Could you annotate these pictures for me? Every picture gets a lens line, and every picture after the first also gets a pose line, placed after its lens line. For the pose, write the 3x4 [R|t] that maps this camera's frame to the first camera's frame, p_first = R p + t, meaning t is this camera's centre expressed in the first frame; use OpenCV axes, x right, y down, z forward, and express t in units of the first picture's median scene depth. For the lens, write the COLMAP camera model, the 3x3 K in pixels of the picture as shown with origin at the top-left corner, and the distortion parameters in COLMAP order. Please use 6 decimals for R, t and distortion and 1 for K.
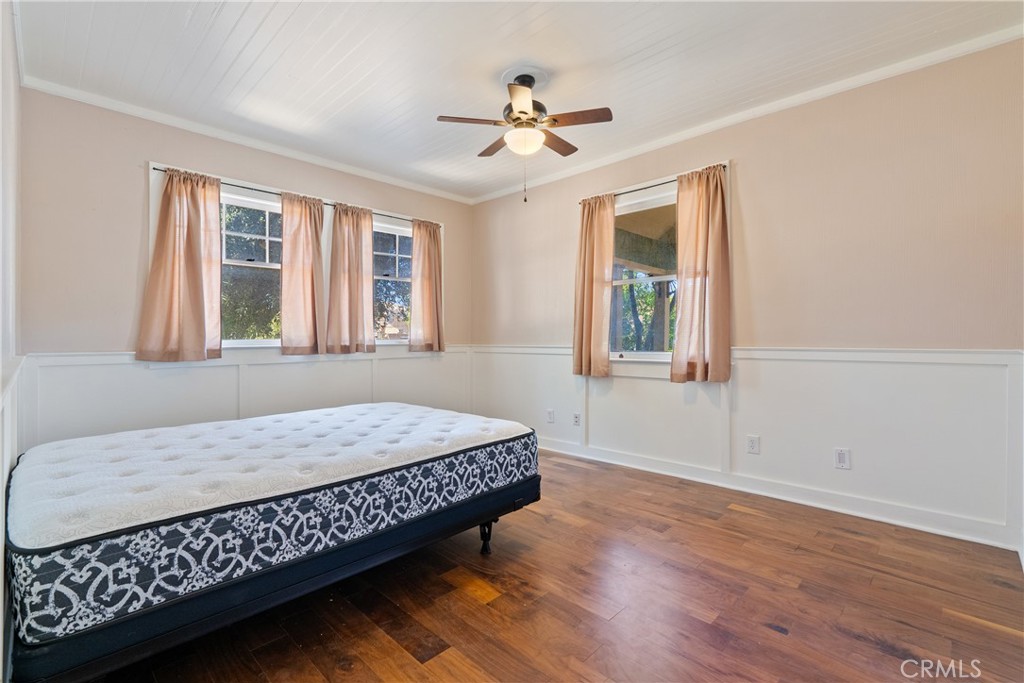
lens RADIAL K [[464.9, 0, 512.0], [0, 464.9, 341.5], [0, 0, 1]] dist [0.001150, -0.000069]
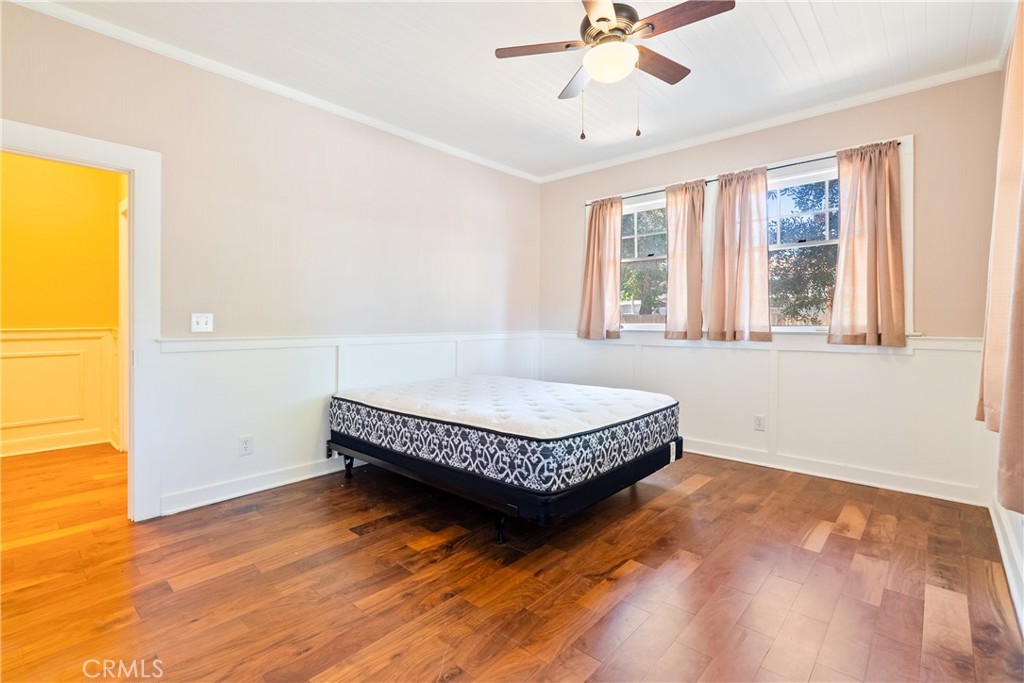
lens RADIAL K [[470.6, 0, 512.7], [0, 470.6, 318.9], [0, 0, 1]] dist [0.000869, 0.000305]
pose [[0.033725, -0.000780, -0.999431, 0.872216], [-0.010936, 0.999940, -0.001150, -0.017002], [0.999371, 0.010969, 0.033715, 0.914637]]
